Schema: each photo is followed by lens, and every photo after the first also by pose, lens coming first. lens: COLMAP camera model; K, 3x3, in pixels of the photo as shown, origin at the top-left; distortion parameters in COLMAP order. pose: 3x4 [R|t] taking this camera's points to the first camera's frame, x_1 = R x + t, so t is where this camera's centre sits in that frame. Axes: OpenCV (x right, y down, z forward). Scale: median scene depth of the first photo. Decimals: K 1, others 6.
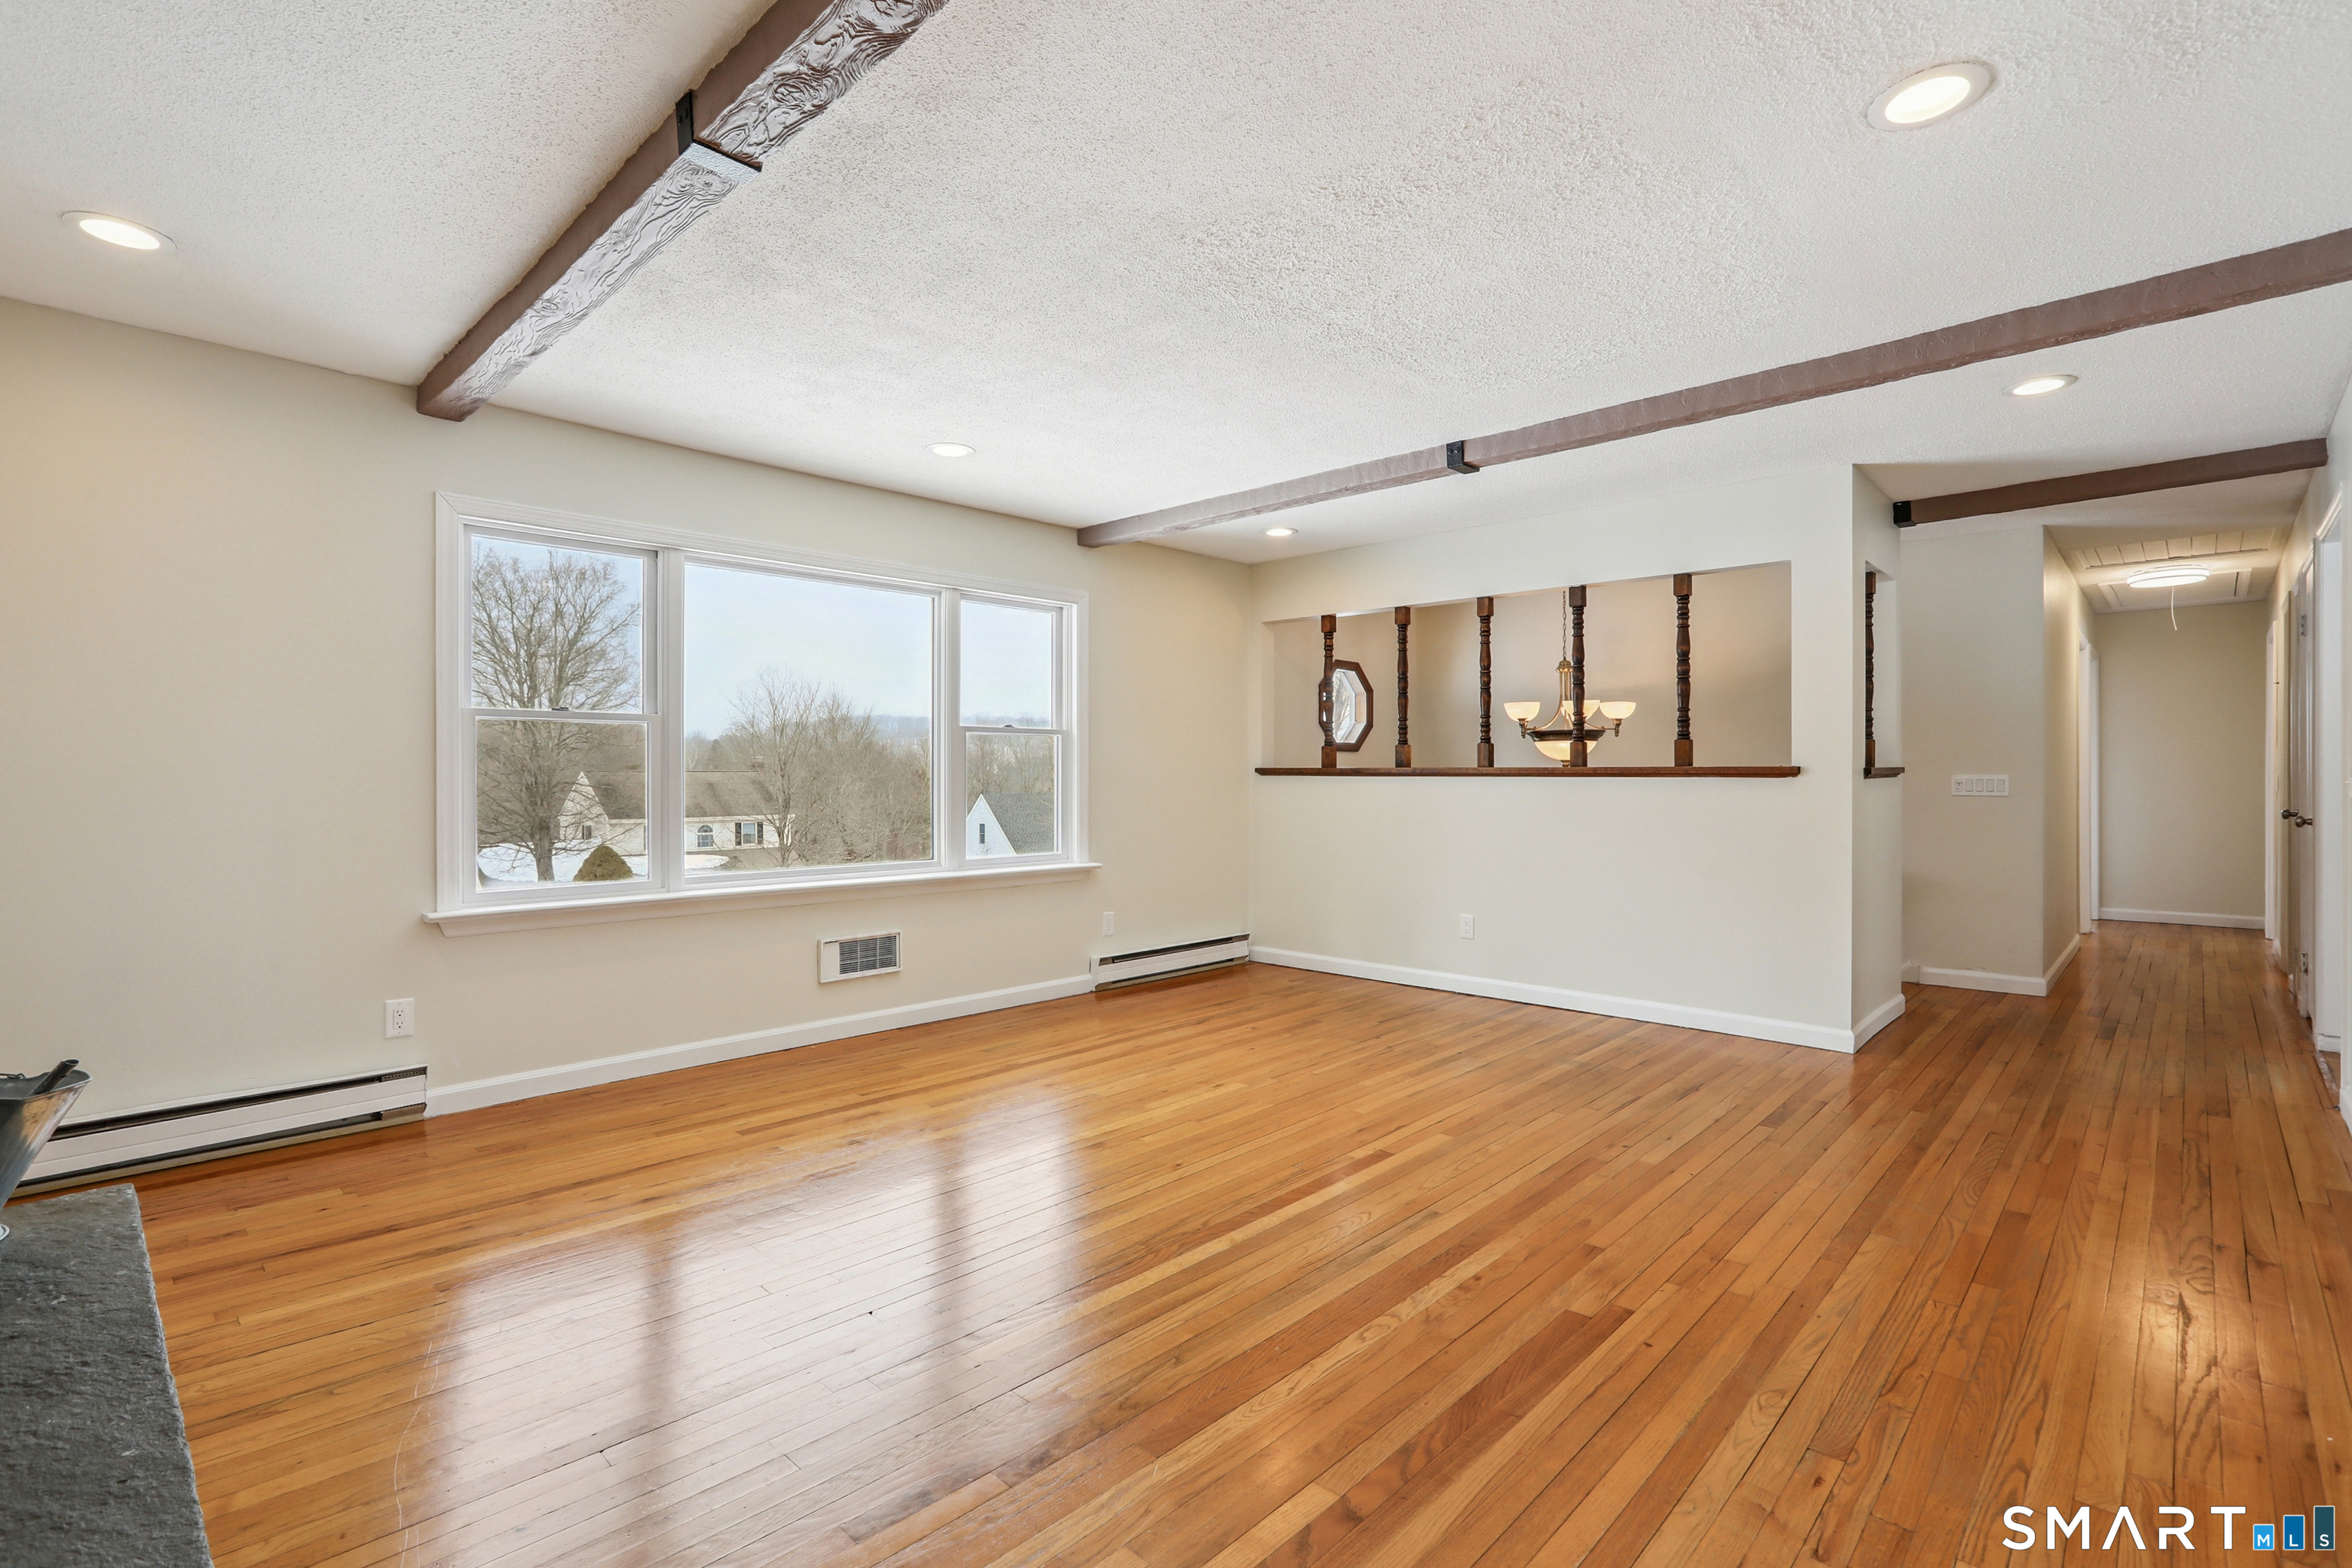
lens RADIAL K [[1089.1, 0, 1179.2], [0, 1089.1, 783.7], [0, 0, 1]] dist [-0.033444, 0.015730]
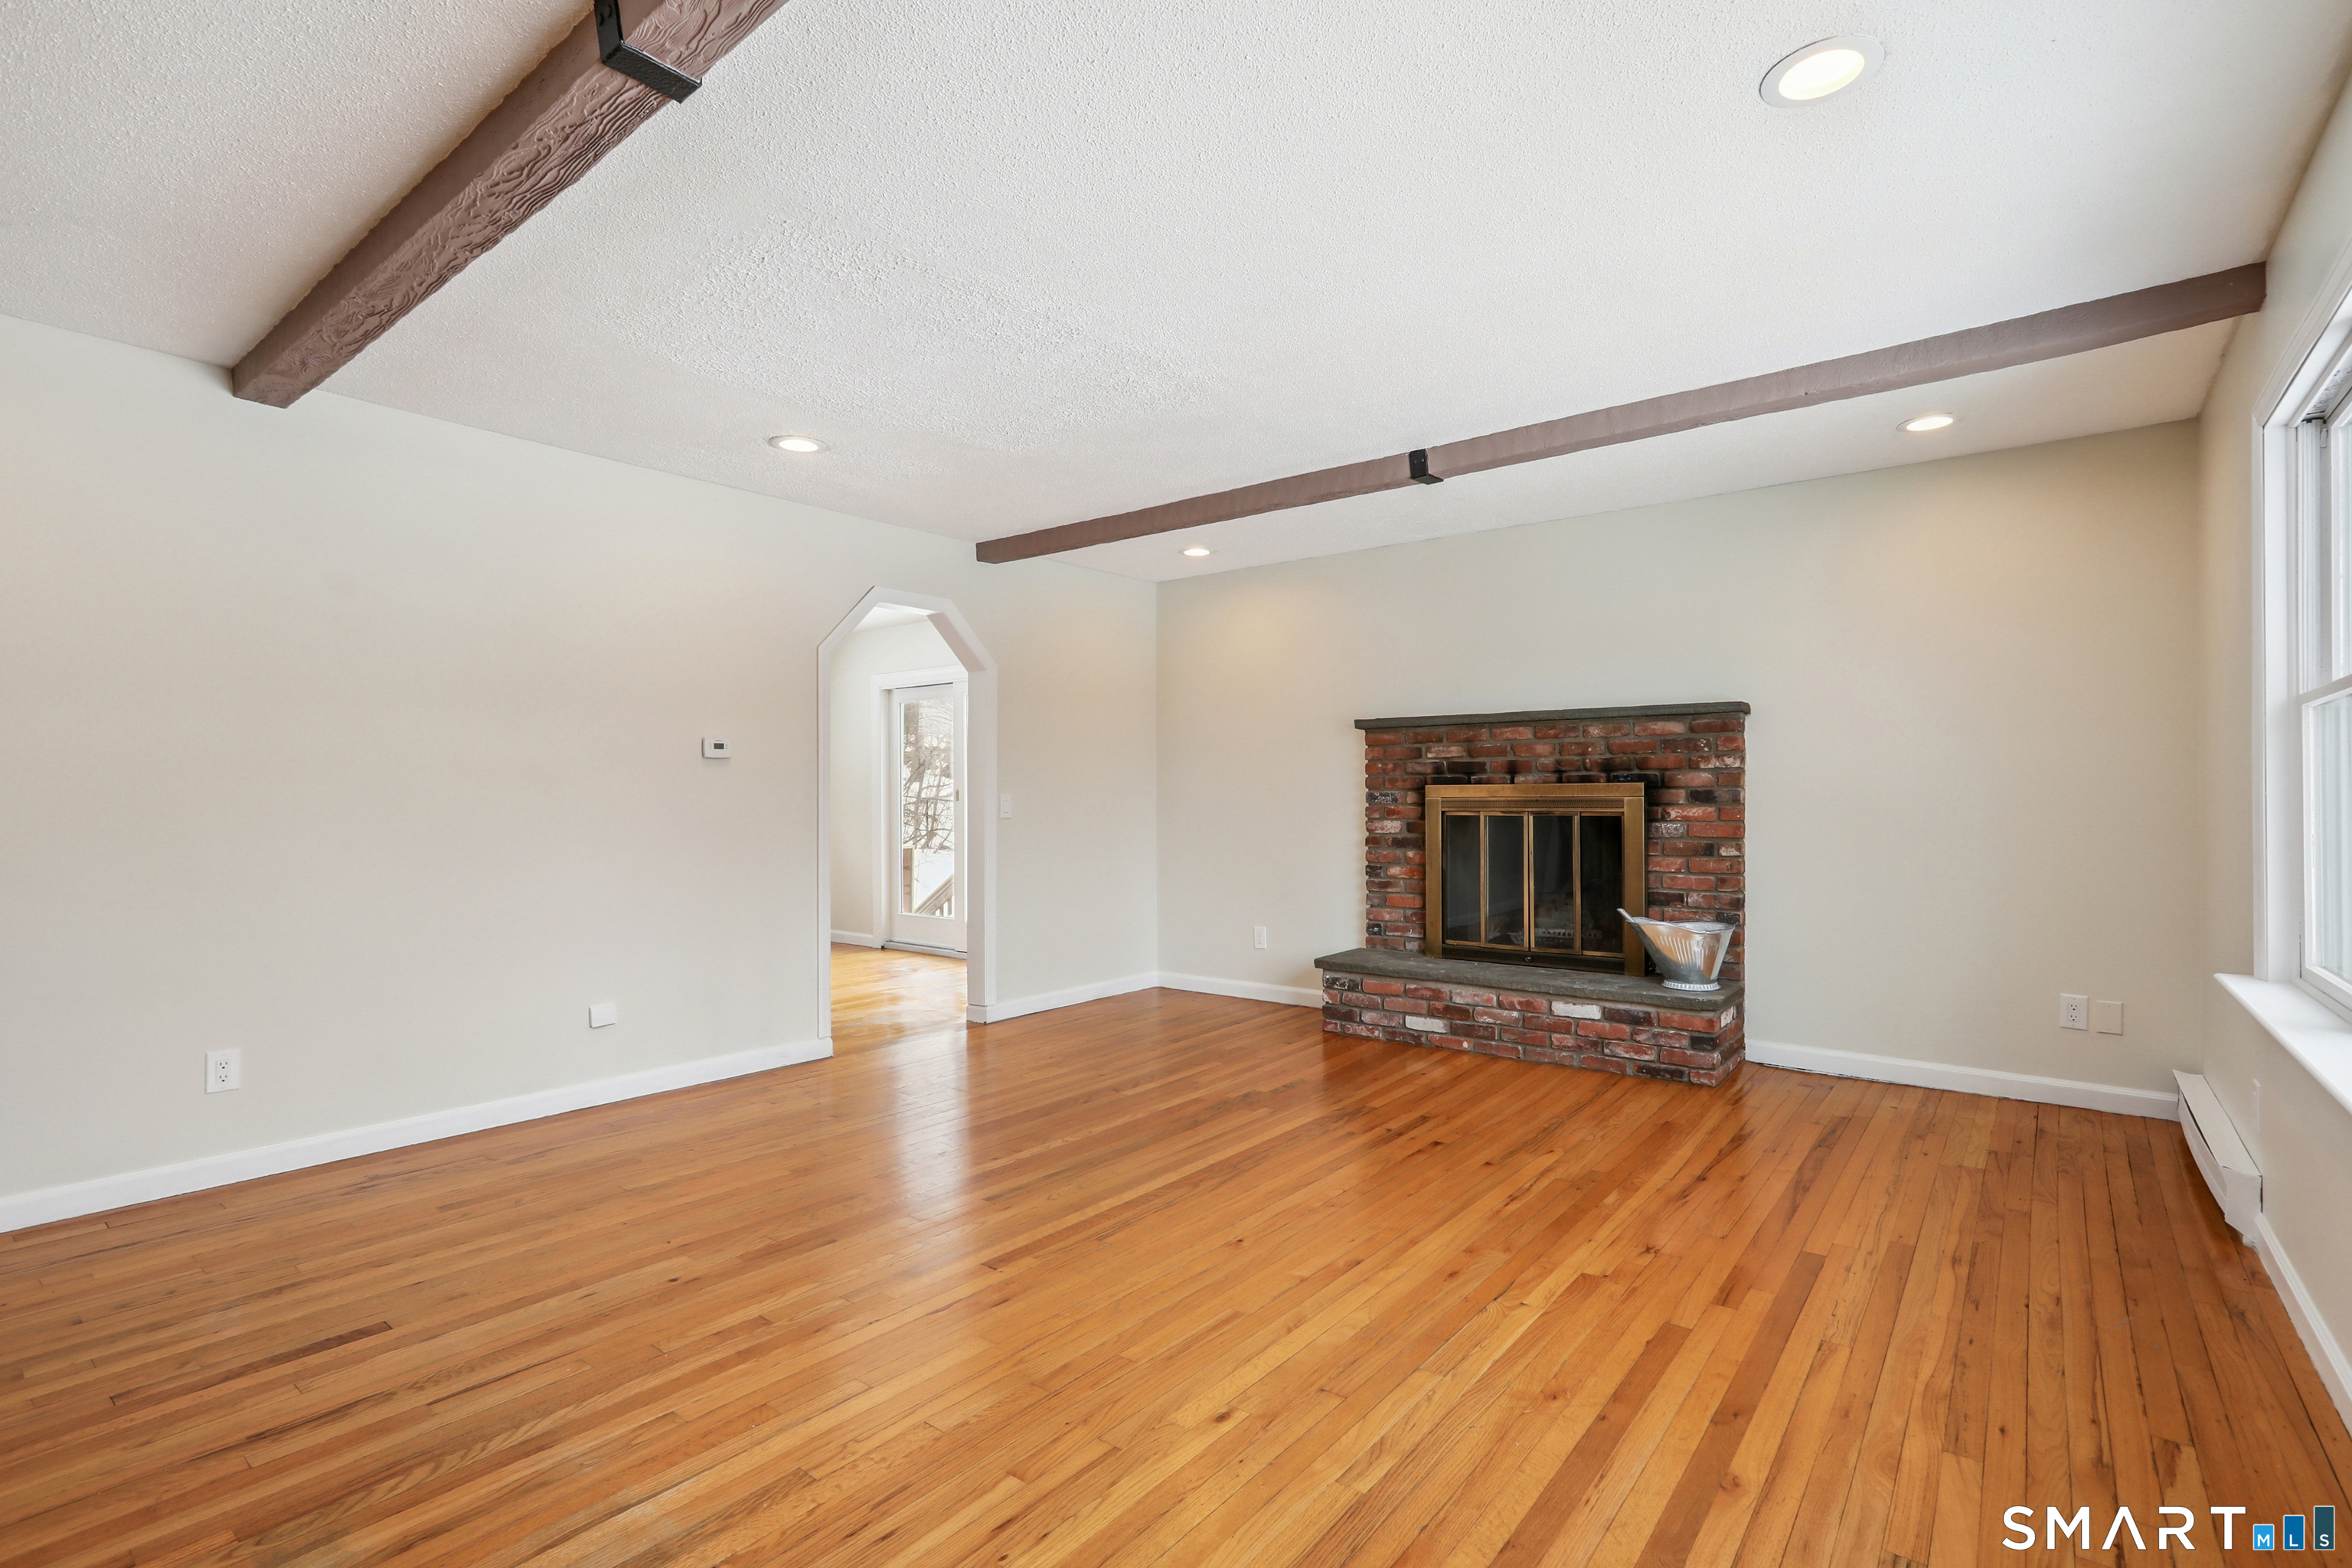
lens RADIAL K [[1089.1, 0, 1178.4], [0, 1089.1, 788.2], [0, 0, 1]] dist [-0.033444, 0.015730]
pose [[-0.996066, 0.004978, -0.088471, 0.136251], [0.005514, 0.999968, -0.005822, -0.010191], [0.088439, -0.006287, -0.996062, 2.049963]]
